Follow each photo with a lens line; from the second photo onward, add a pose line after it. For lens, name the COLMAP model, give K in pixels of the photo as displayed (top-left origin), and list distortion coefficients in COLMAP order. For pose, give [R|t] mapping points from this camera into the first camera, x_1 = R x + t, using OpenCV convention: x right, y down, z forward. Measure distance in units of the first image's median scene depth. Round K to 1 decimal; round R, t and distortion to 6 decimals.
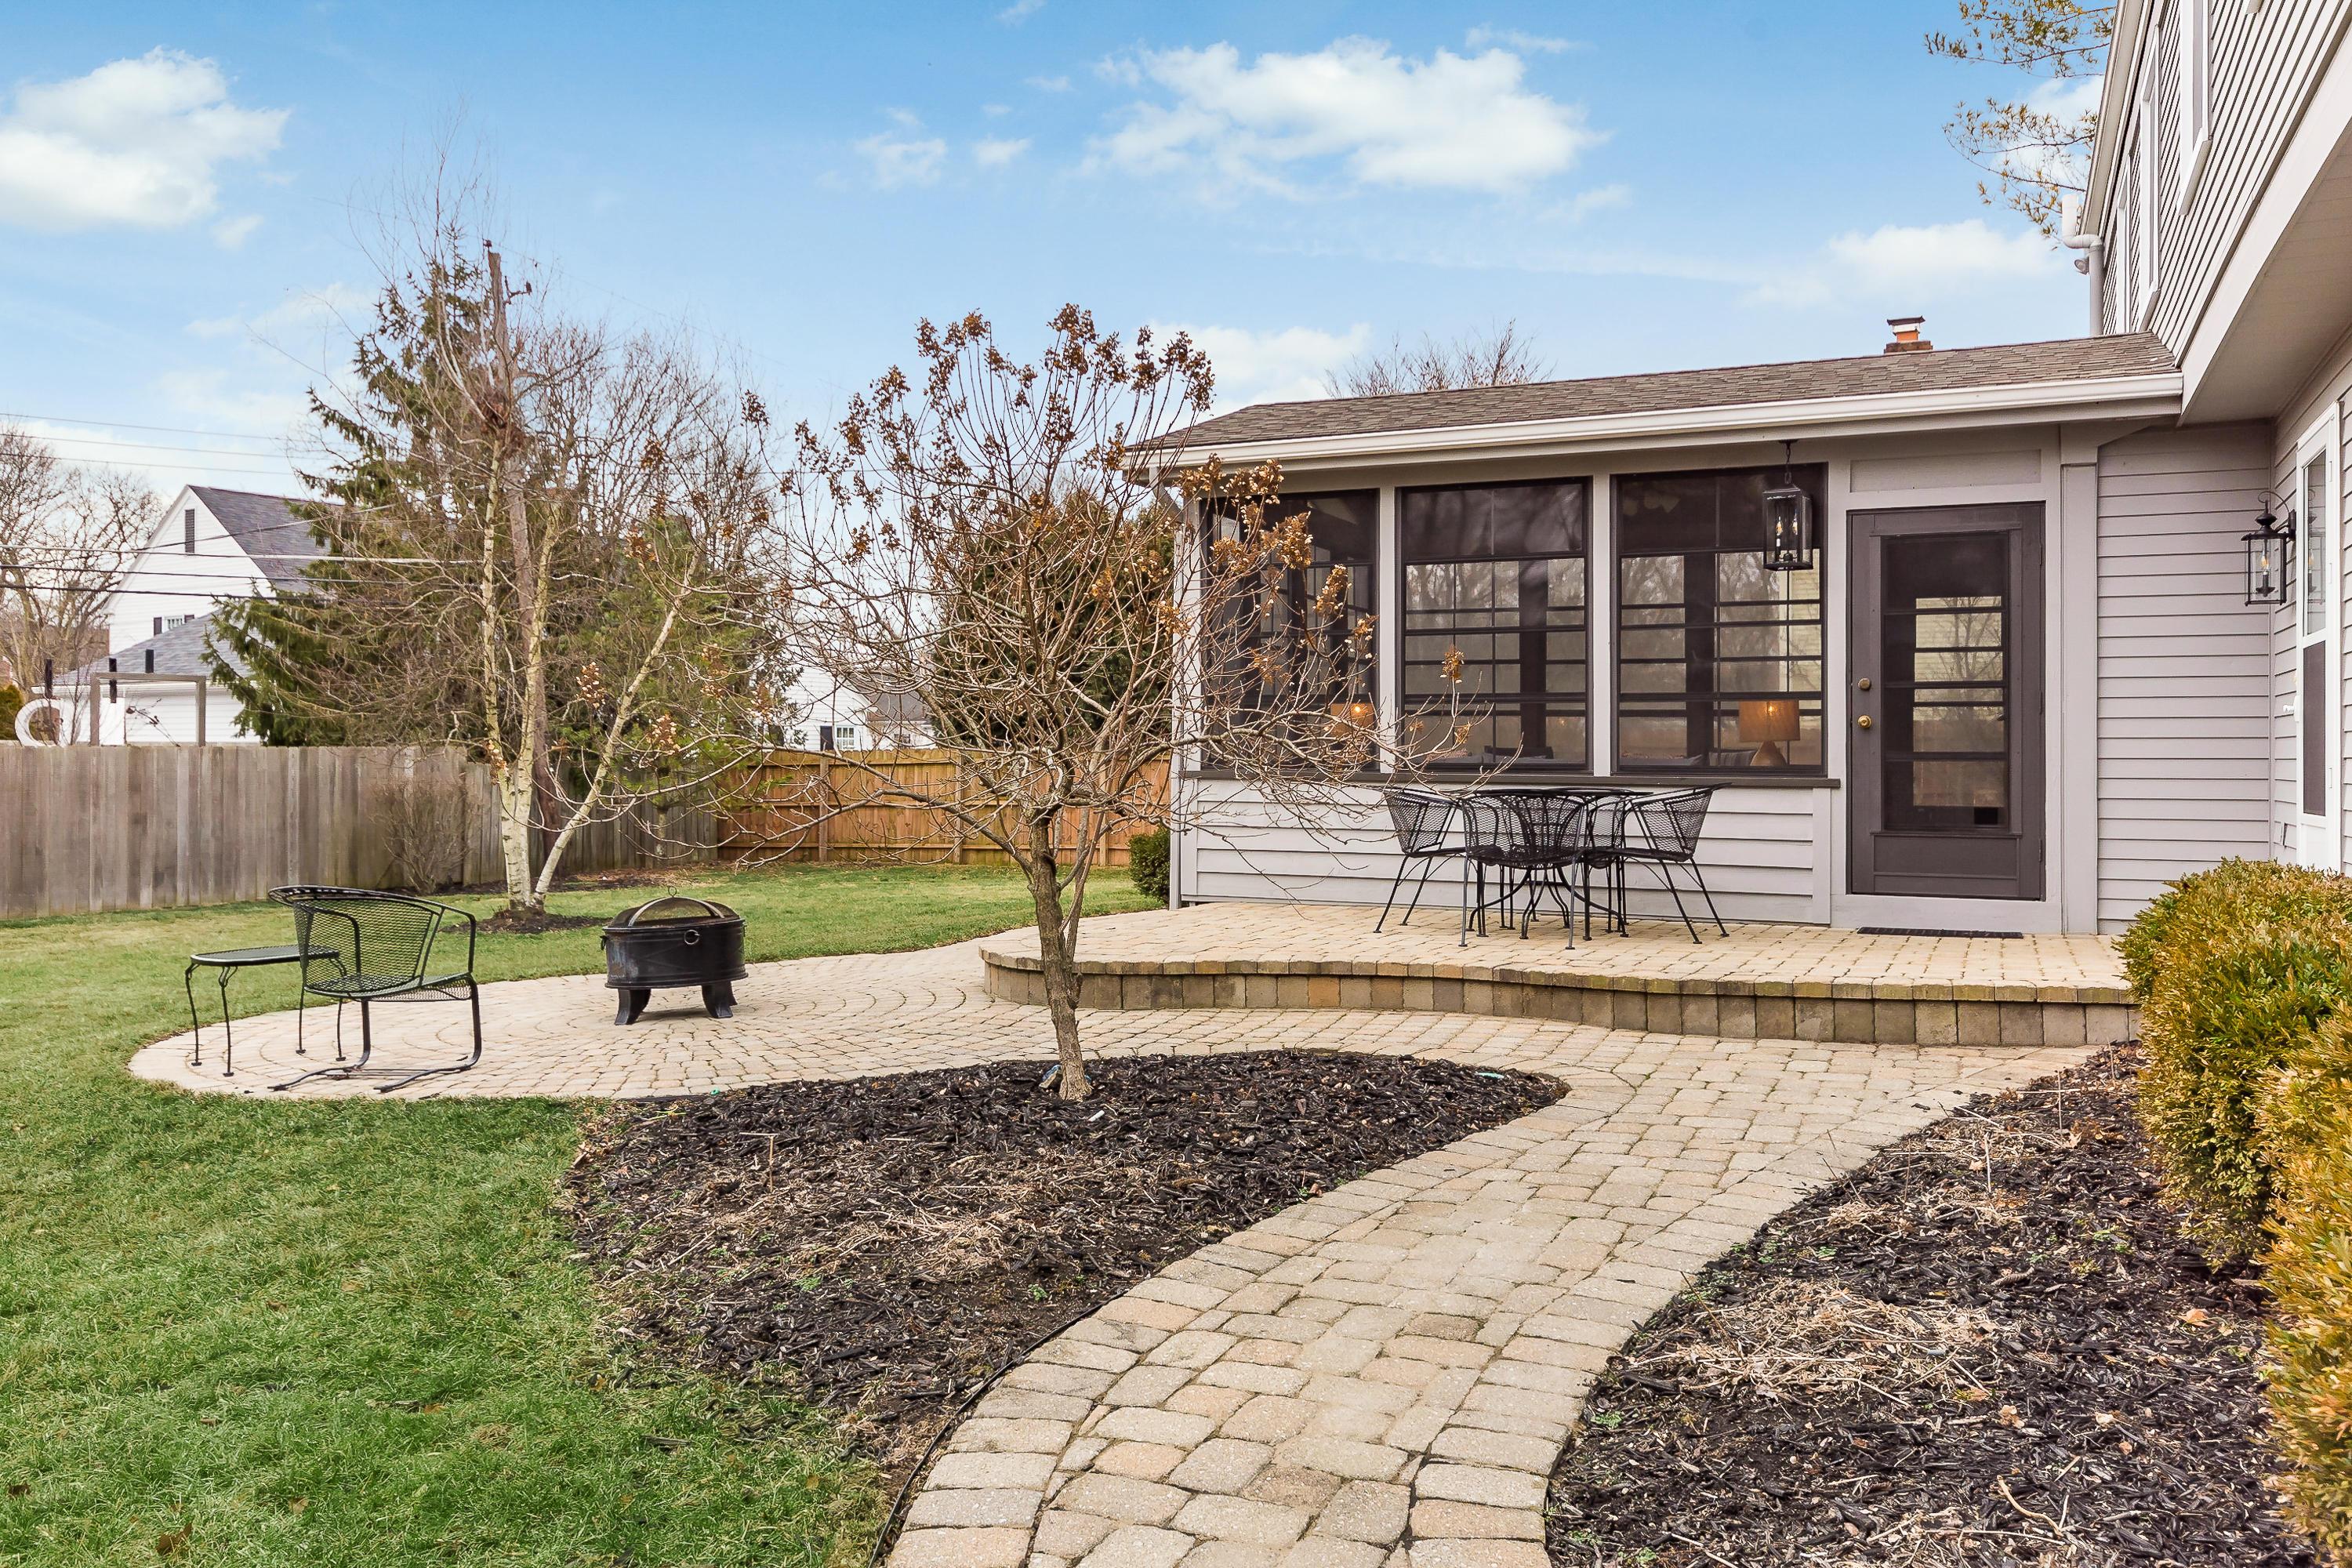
lens RADIAL K [[1774.9, 0, 1169.0], [0, 1774.9, 768.3], [0, 0, 1]] dist [0.001902, -0.006827]
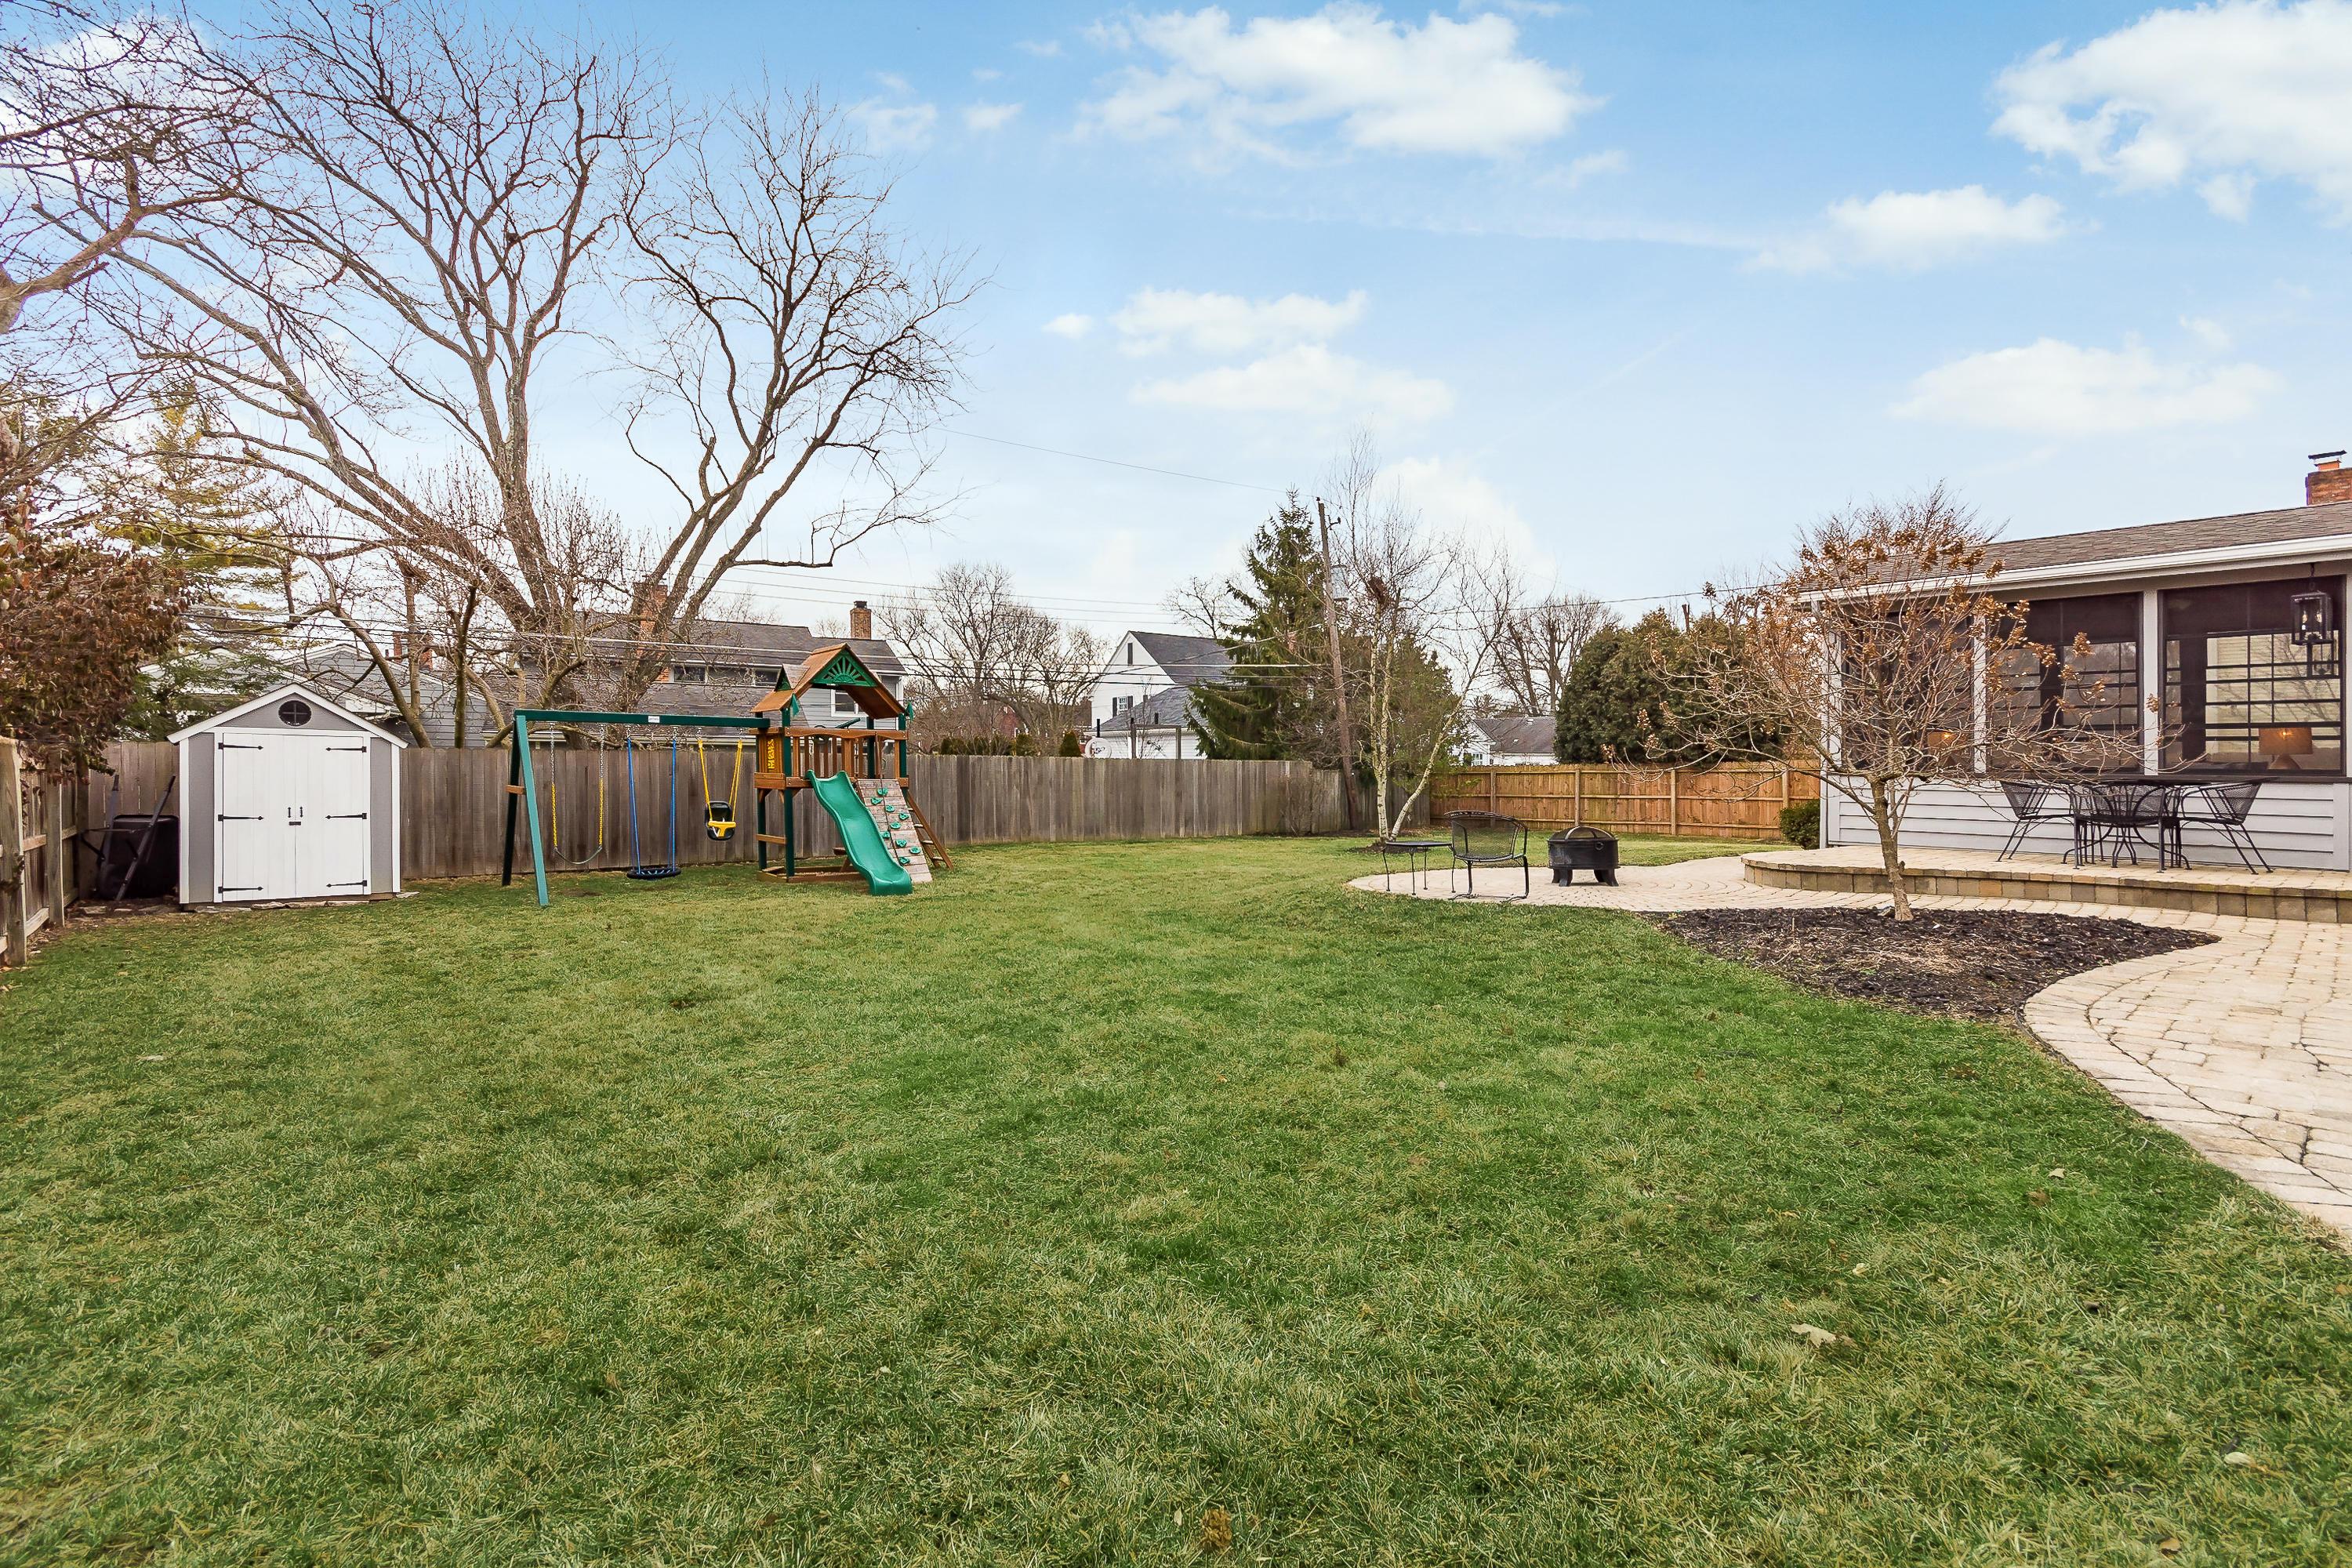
lens RADIAL K [[1021.6, 0, 1181.7], [0, 1021.6, 768.4], [0, 0, 1]] dist [-0.002190, -0.000379]
pose [[0.902607, 0.010290, -0.430342, -0.059669], [-0.014310, 0.999879, -0.006107, 0.005986], [0.430228, 0.011671, 0.902645, -0.085310]]
